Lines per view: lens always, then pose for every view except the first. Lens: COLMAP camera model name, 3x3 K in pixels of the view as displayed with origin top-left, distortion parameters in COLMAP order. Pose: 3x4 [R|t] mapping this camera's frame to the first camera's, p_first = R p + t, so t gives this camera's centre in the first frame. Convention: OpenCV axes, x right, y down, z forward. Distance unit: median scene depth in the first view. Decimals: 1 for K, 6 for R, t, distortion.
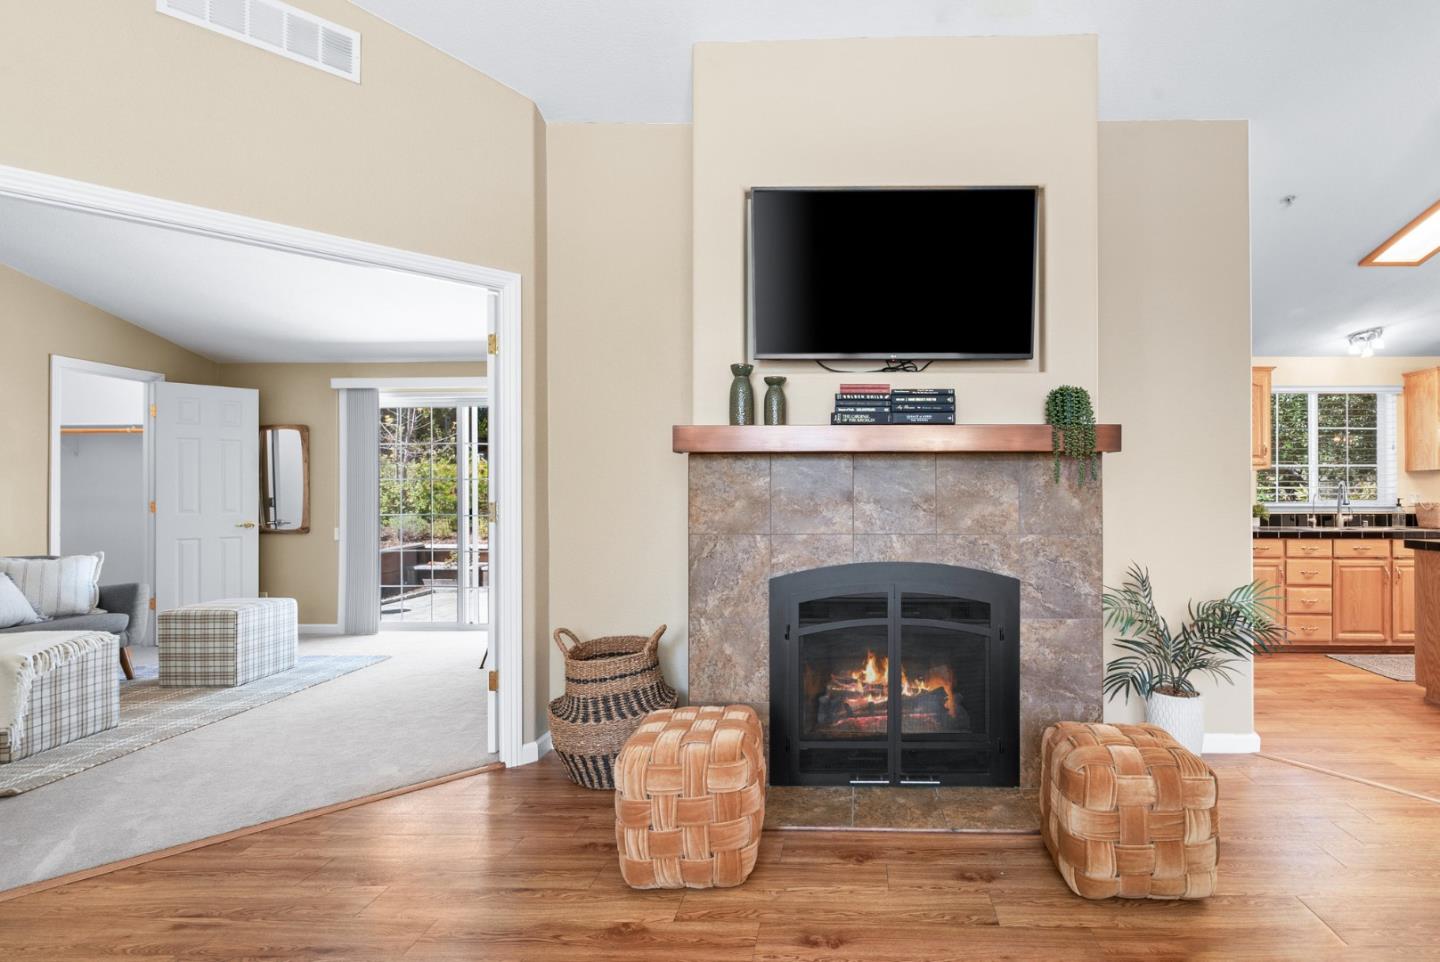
lens RADIAL K [[669.8, 0, 847.1], [0, 669.8, 489.7], [0, 0, 1]] dist [-0.013369, -0.000093]
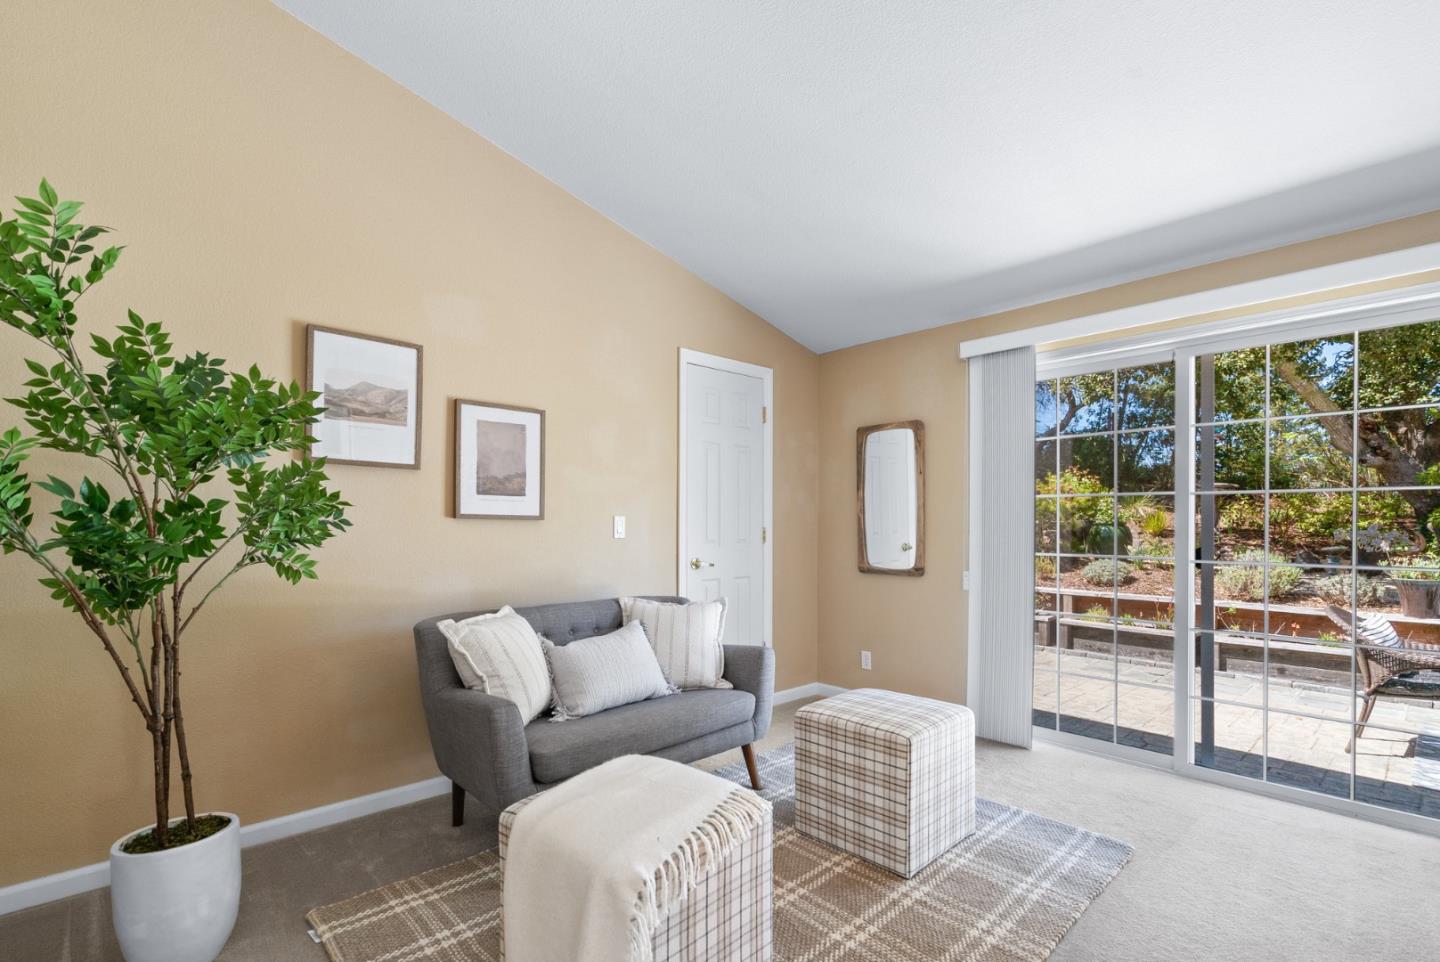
lens RADIAL K [[671.4, 0, 724.9], [0, 671.4, 507.6], [0, 0, 1]] dist [-0.008087, -0.000095]
pose [[0.688193, -0.011205, -0.725441, -0.631662], [0.001061, 0.999895, -0.014438, 0.004871], [0.725527, 0.009167, 0.688133, 0.518175]]
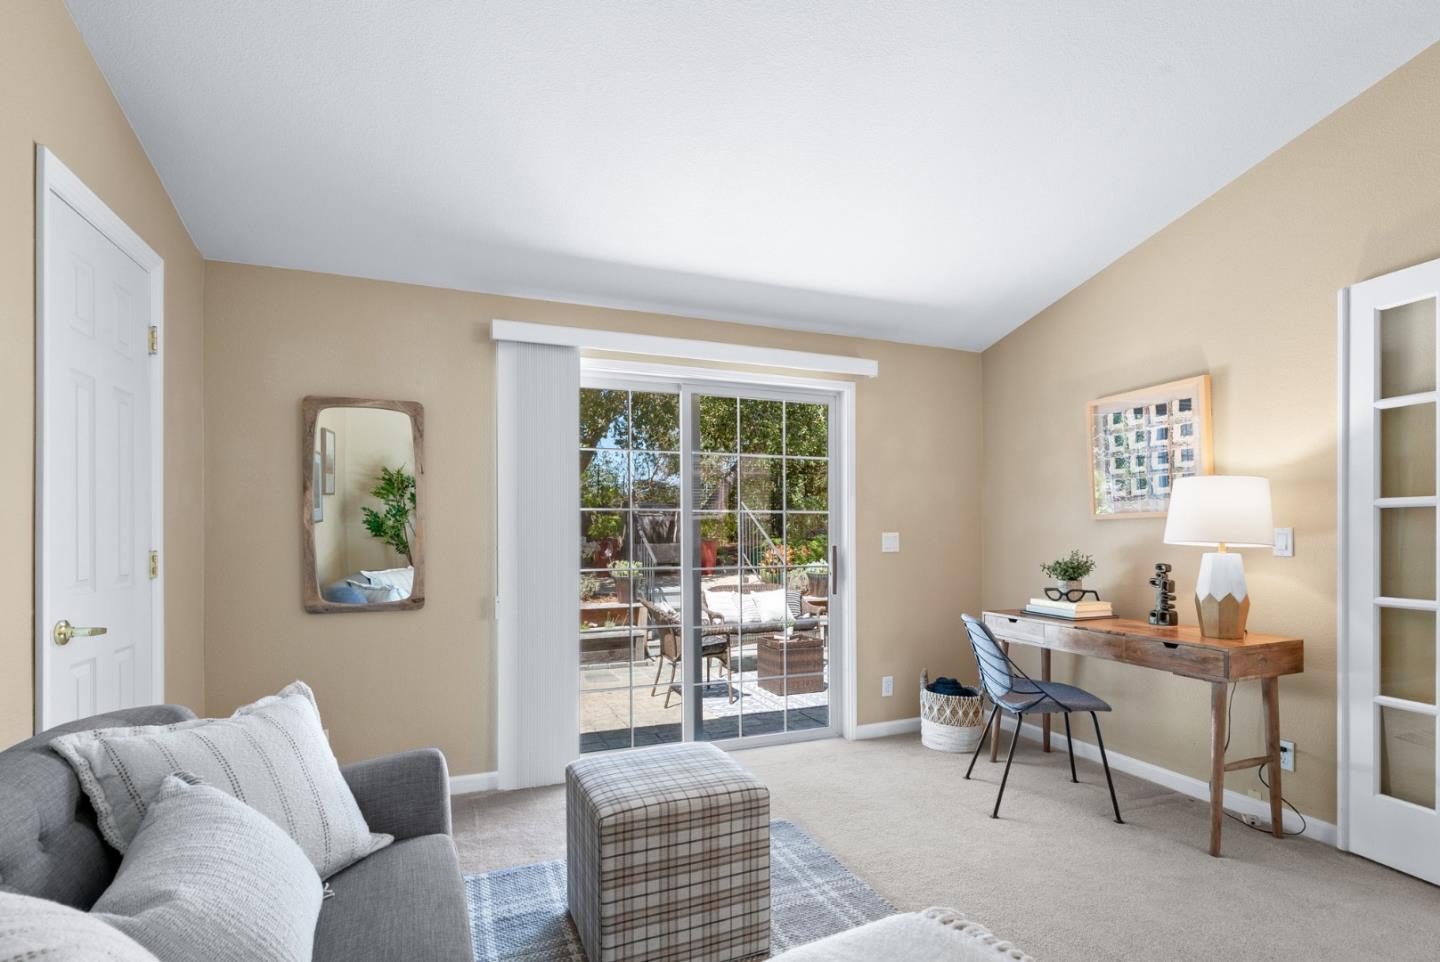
lens RADIAL K [[688.0, 0, 723.5], [0, 688.0, 522.4], [0, 0, 1]] dist [0.003282, 0.000076]
pose [[0.922025, 0.004717, 0.387103, -1.144526], [-0.001774, 0.999967, -0.007957, 0.001152], [-0.387127, 0.006650, 0.922002, 0.566677]]
